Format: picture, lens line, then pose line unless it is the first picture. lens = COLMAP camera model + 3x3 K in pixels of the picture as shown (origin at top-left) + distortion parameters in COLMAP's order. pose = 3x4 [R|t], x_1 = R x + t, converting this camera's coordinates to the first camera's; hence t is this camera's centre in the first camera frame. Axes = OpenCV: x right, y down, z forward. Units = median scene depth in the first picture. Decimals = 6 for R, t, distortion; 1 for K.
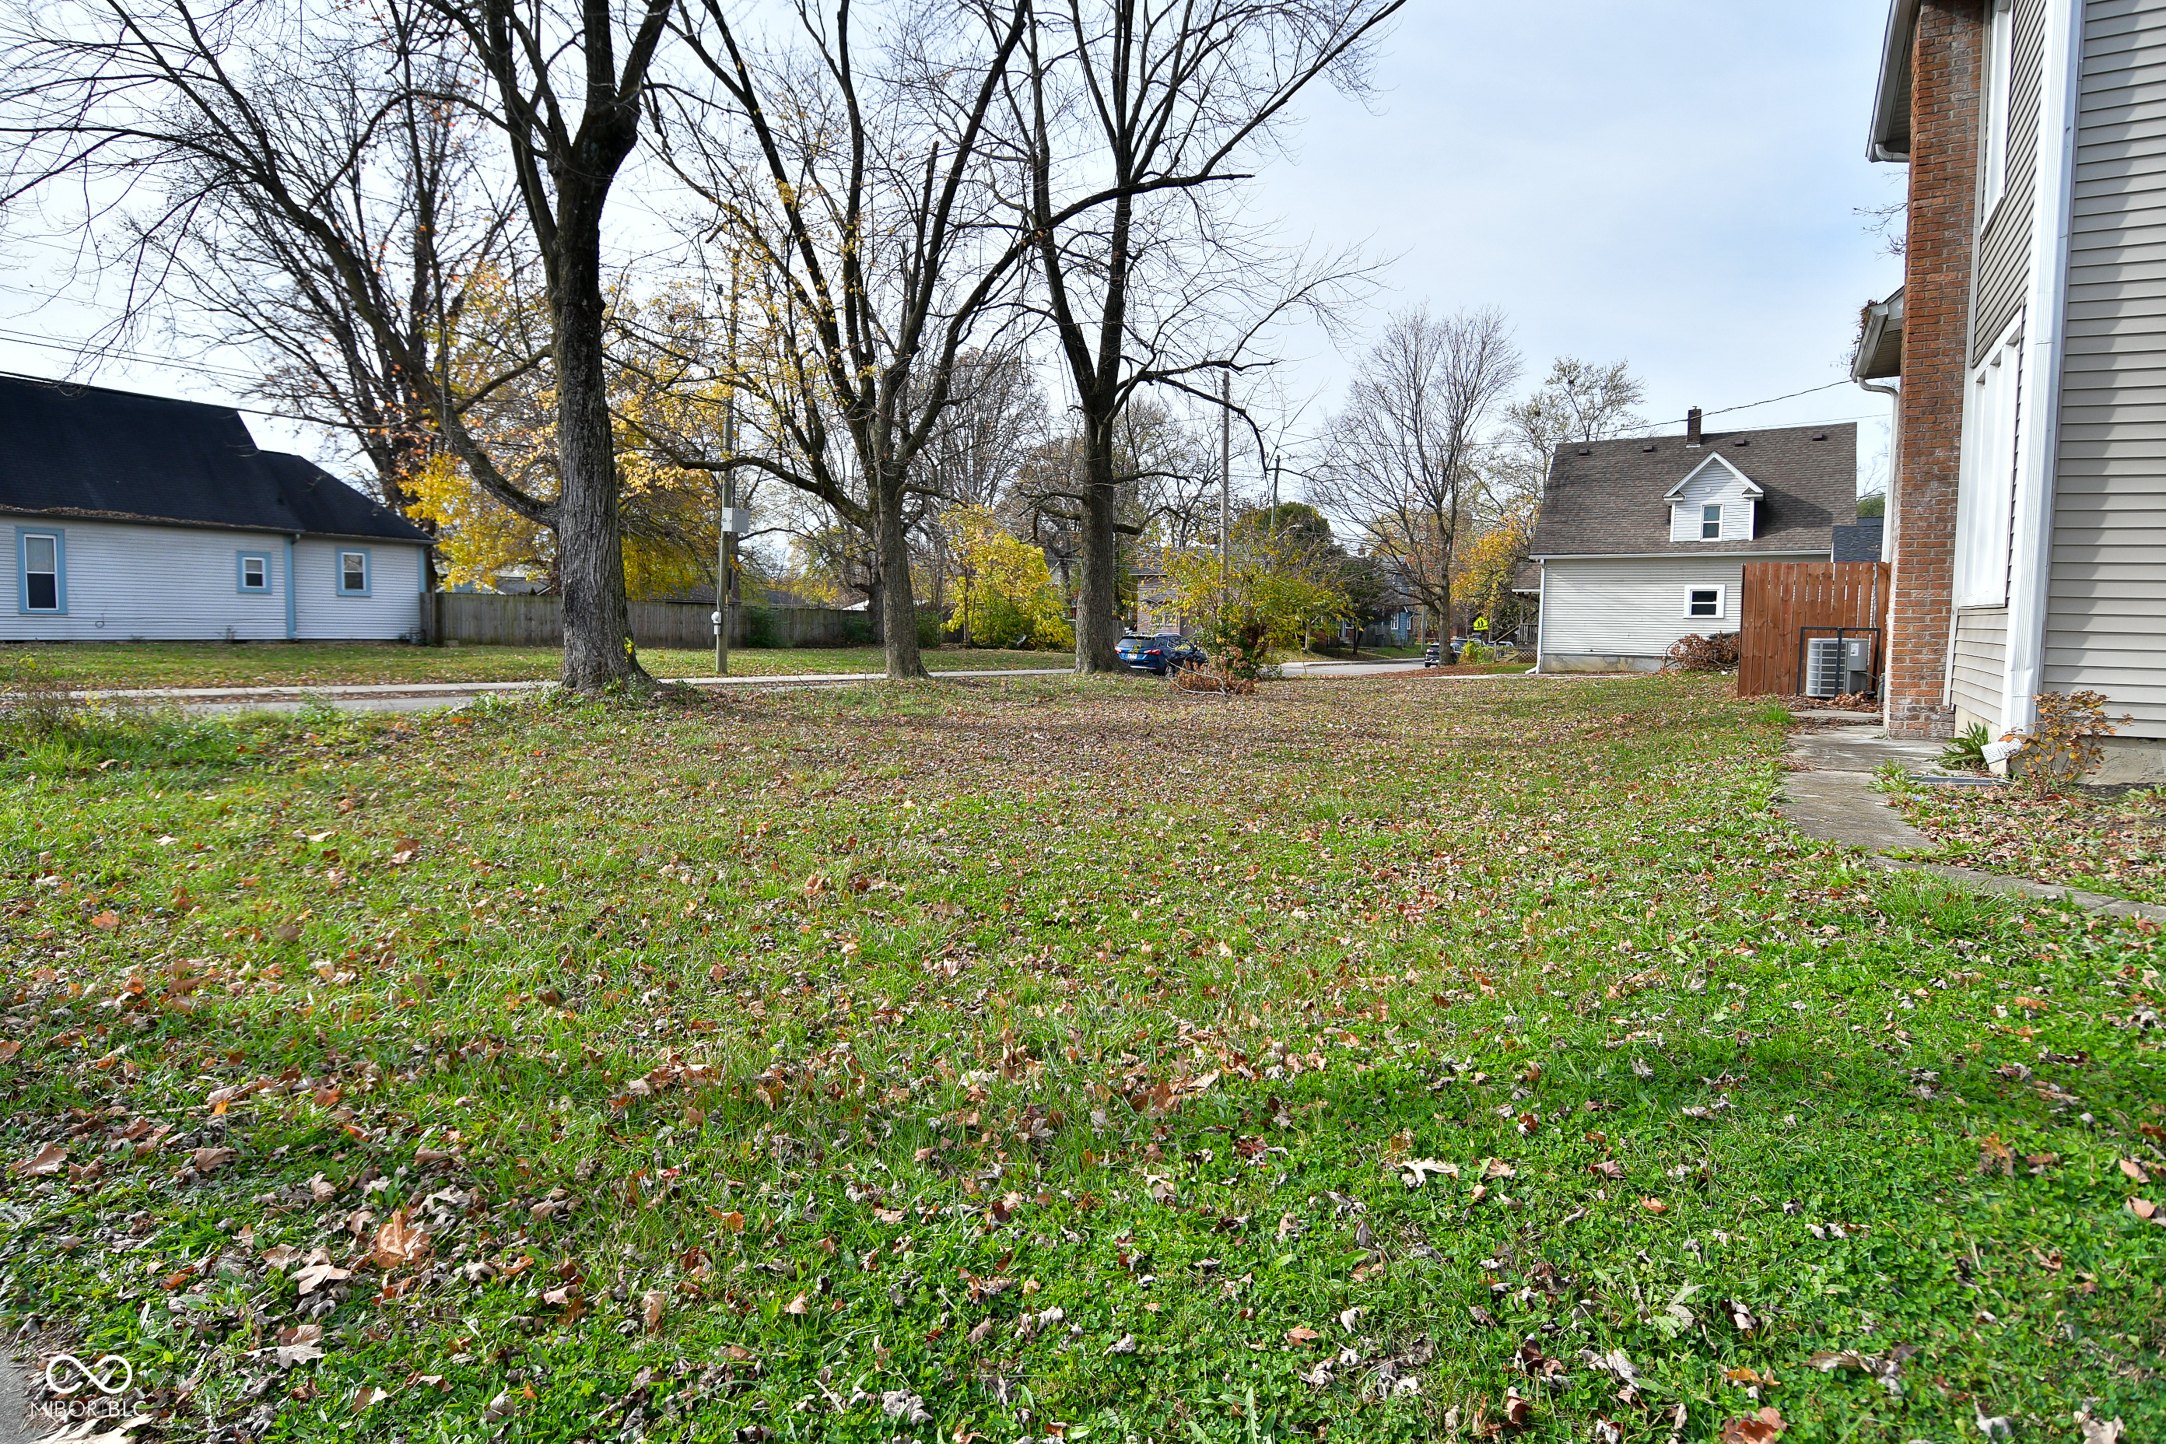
lens RADIAL K [[1120.8, 0, 1066.9], [0, 1120.8, 711.6], [0, 0, 1]] dist [-0.001113, -0.015340]
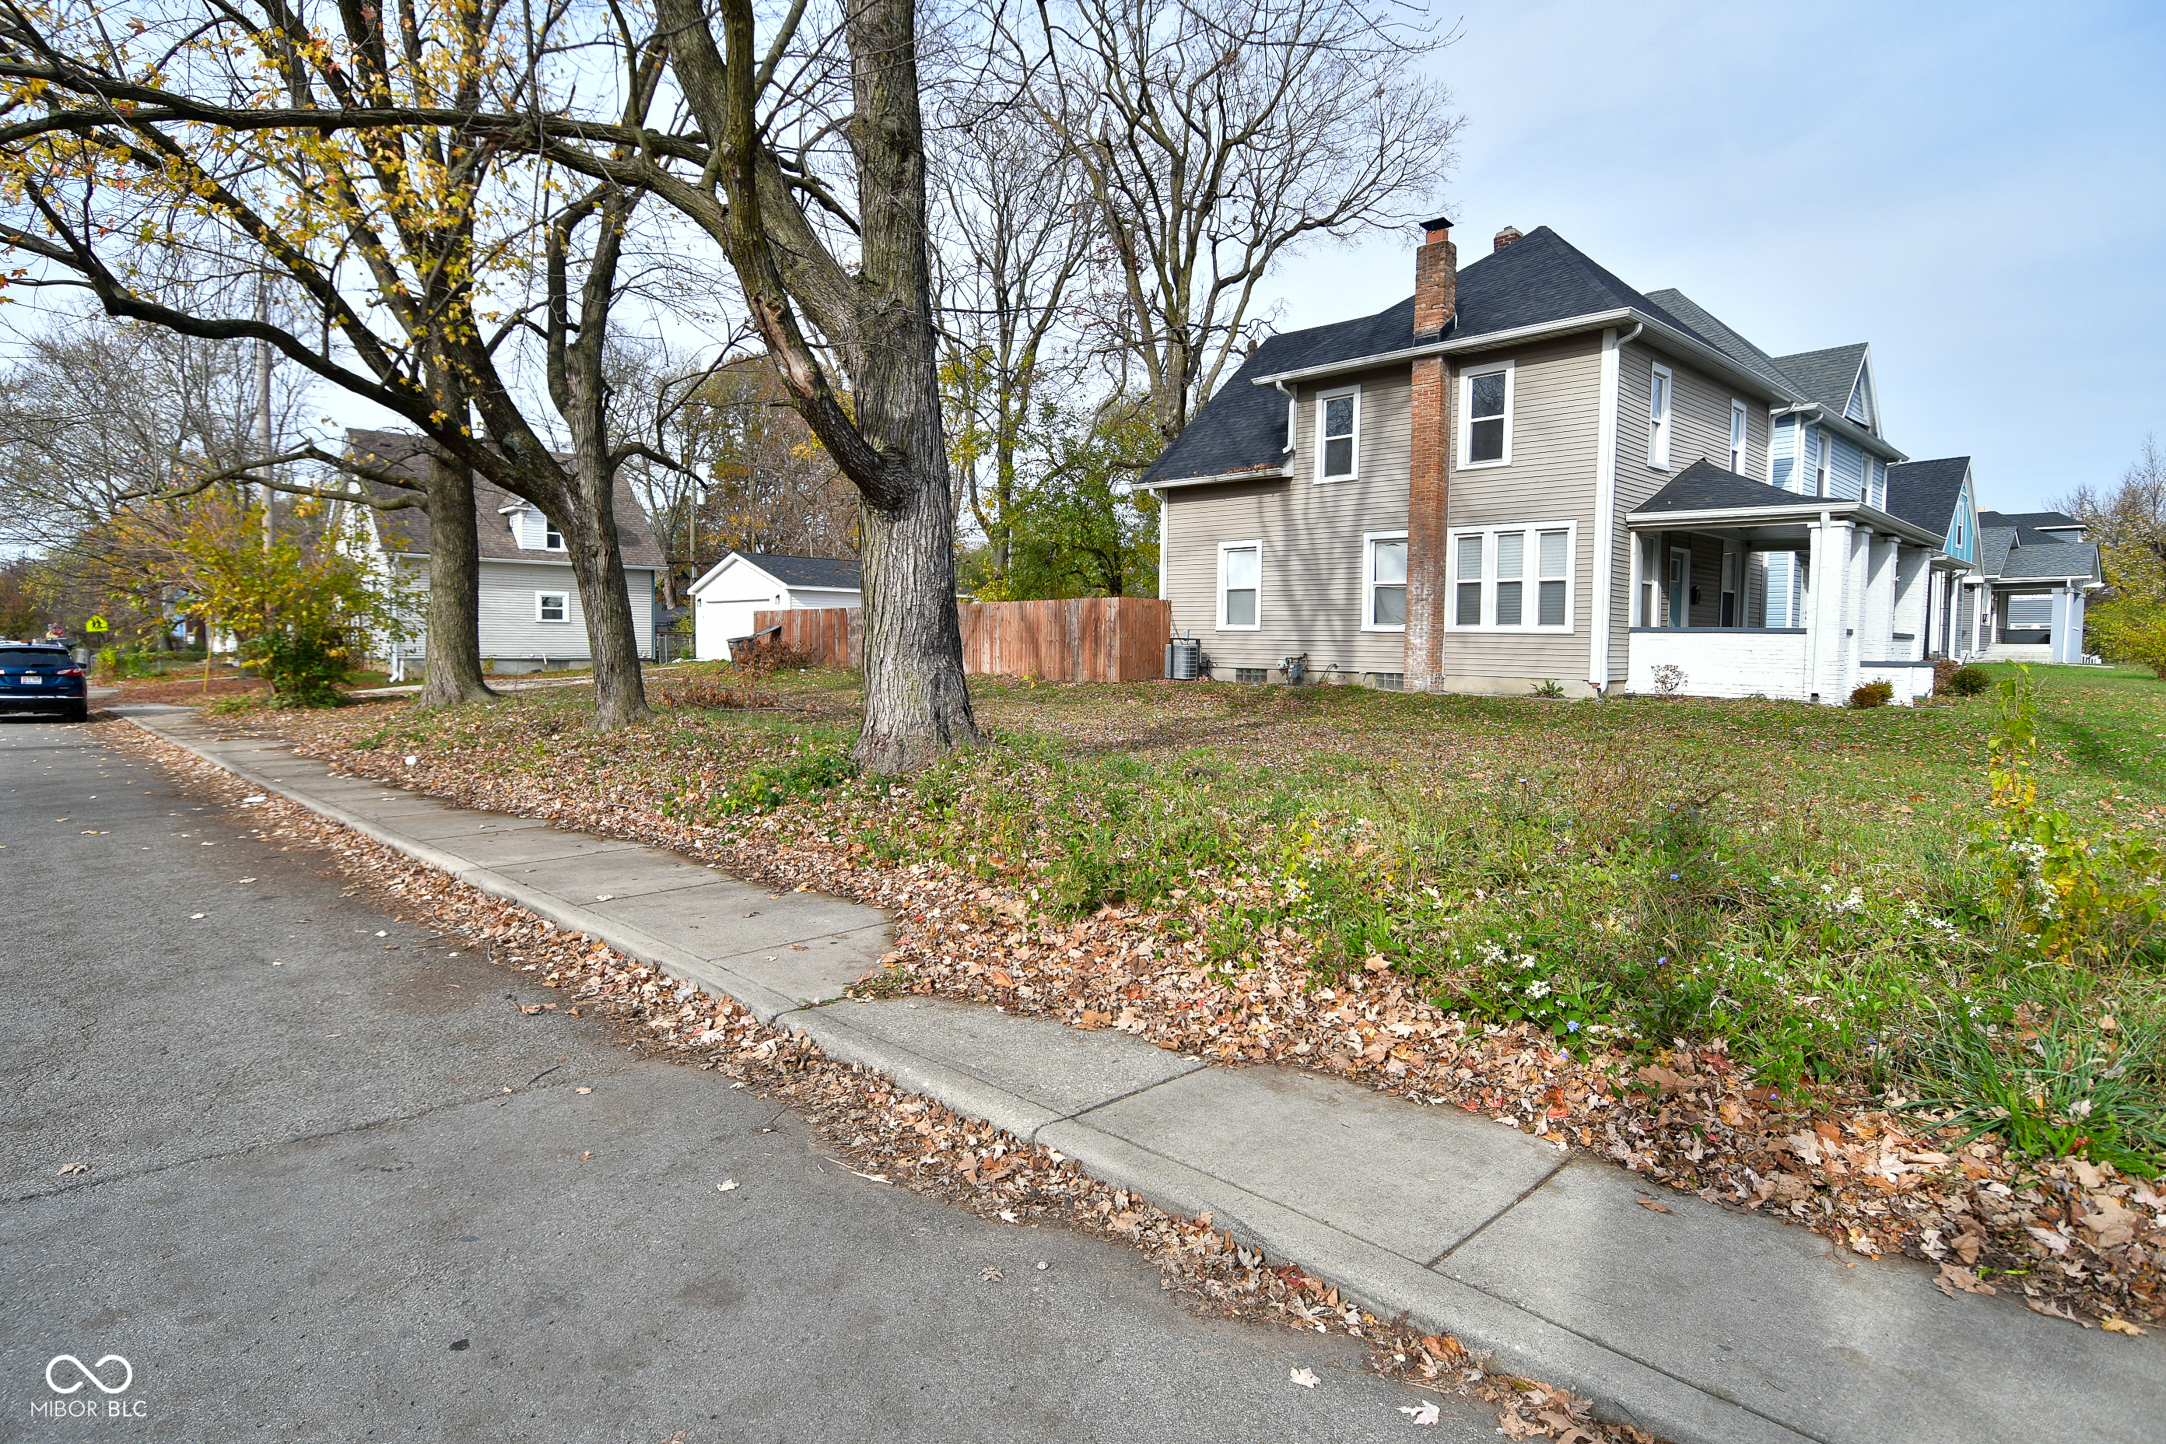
lens RADIAL K [[1120.8, 0, 1068.7], [0, 1120.8, 716.6], [0, 0, 1]] dist [-0.001113, -0.015340]
pose [[0.239970, -0.068439, 0.968365, -2.761424], [0.063461, 0.996484, 0.054700, -0.157721], [-0.968704, 0.048327, 0.243470, 1.972124]]
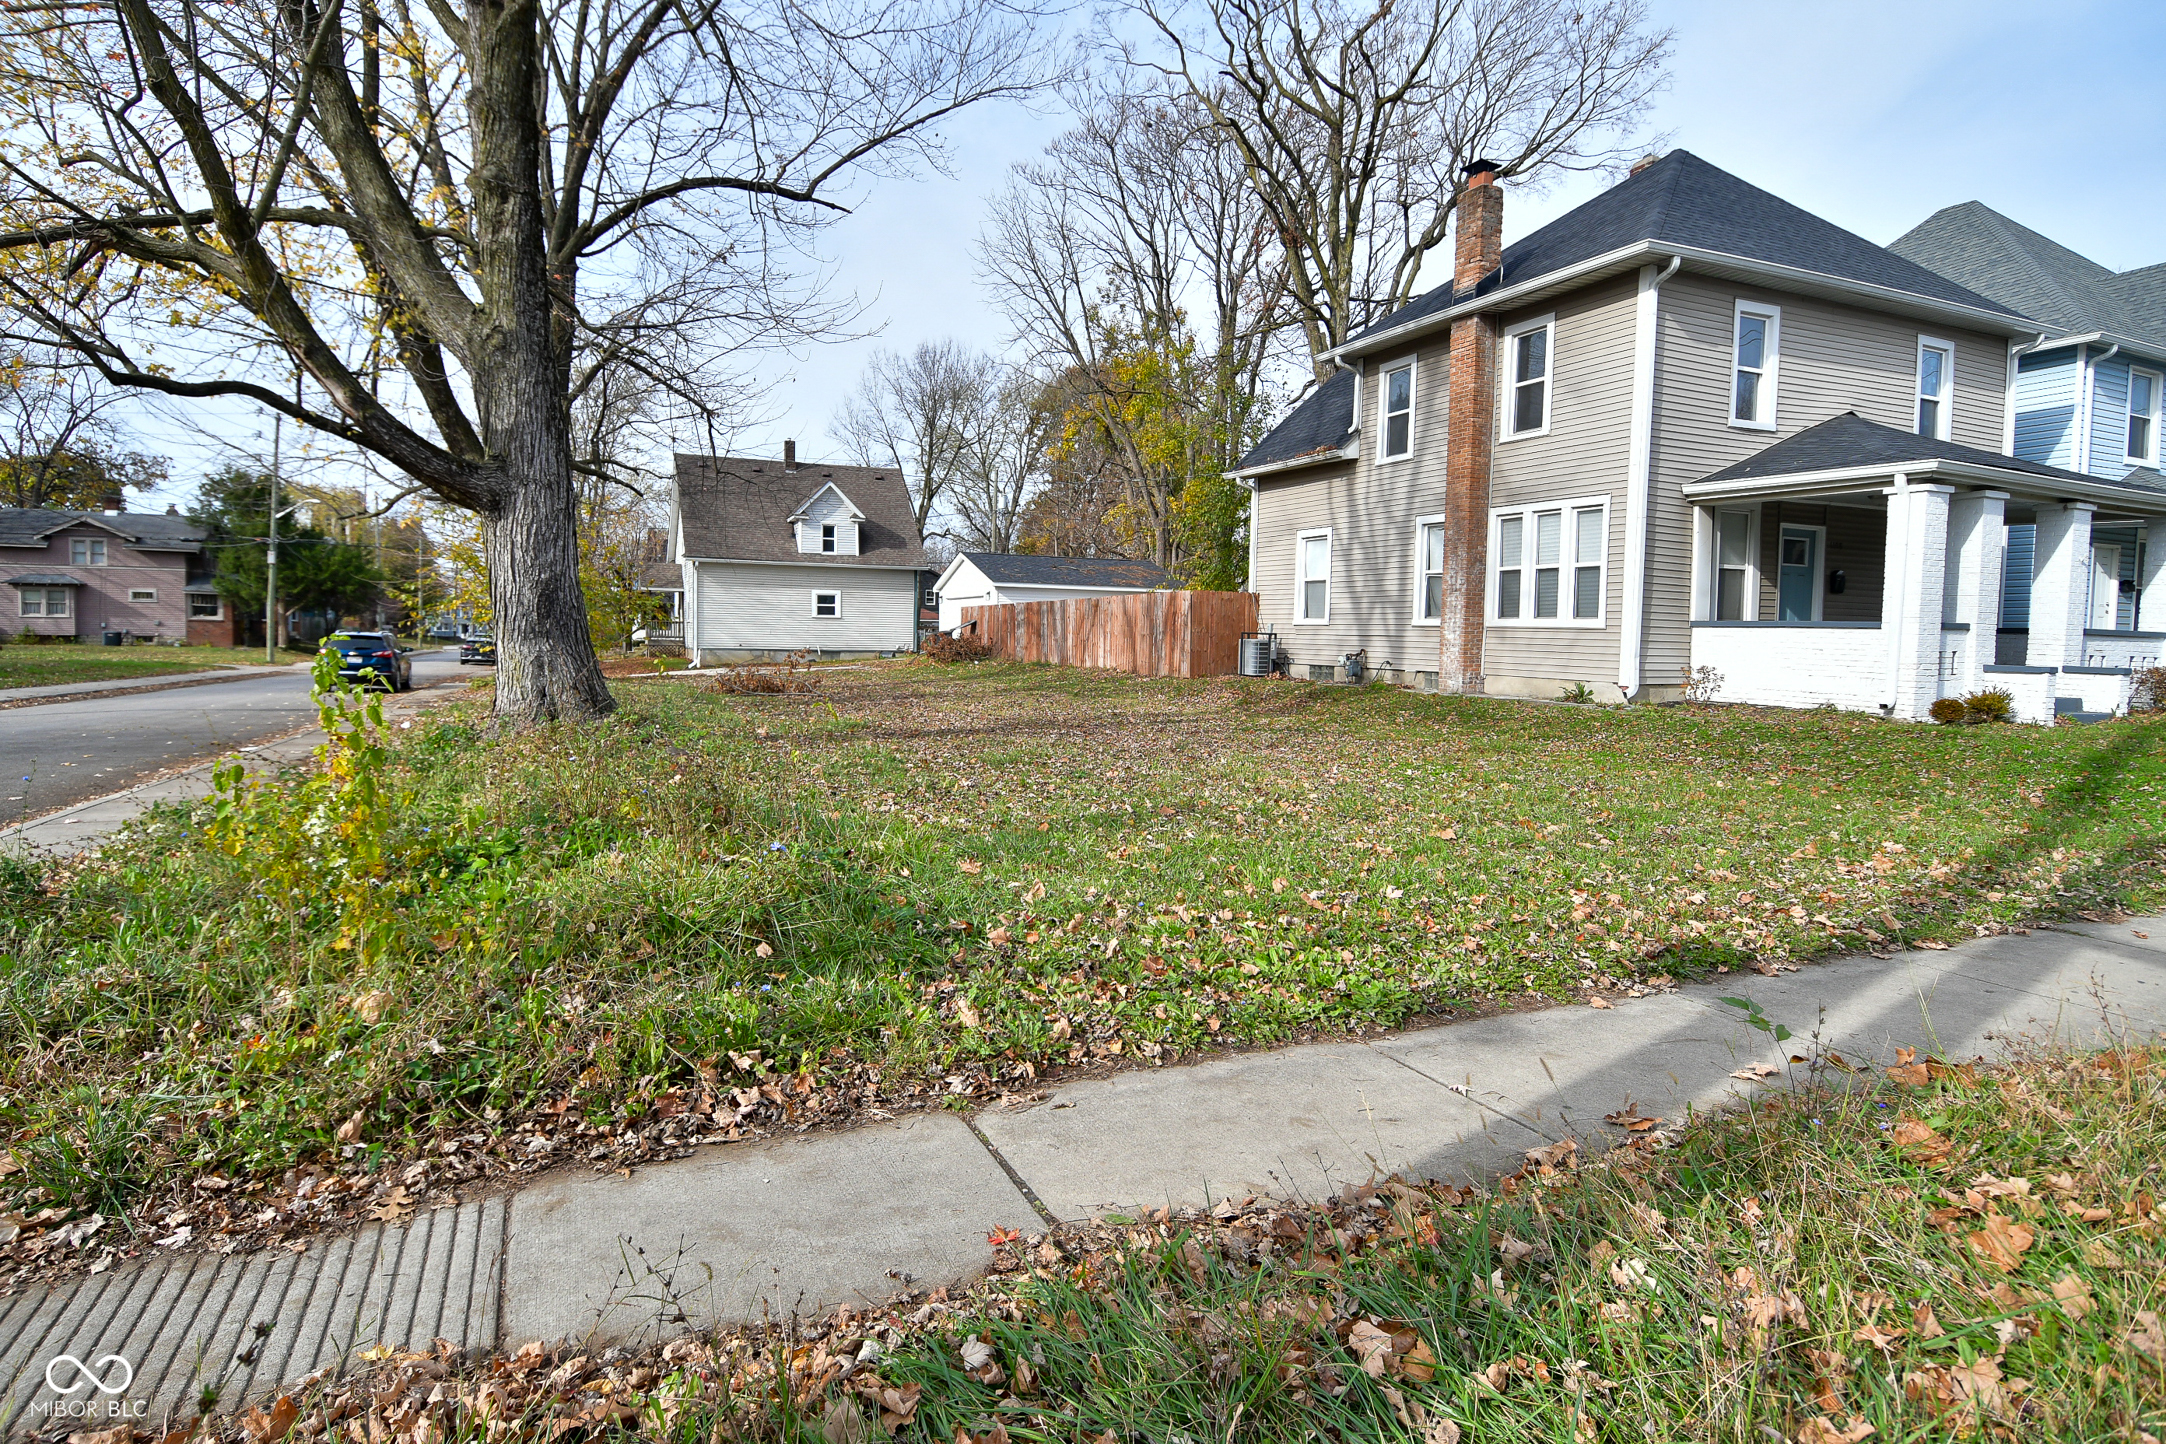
lens RADIAL K [[1120.8, 0, 1079.0], [0, 1120.8, 725.9], [0, 0, 1]] dist [-0.001113, -0.015340]
pose [[0.555303, -0.064634, 0.829133, -2.233648], [0.048332, 0.997798, 0.045412, -0.064045], [-0.830242, 0.014856, 0.557204, 0.741052]]
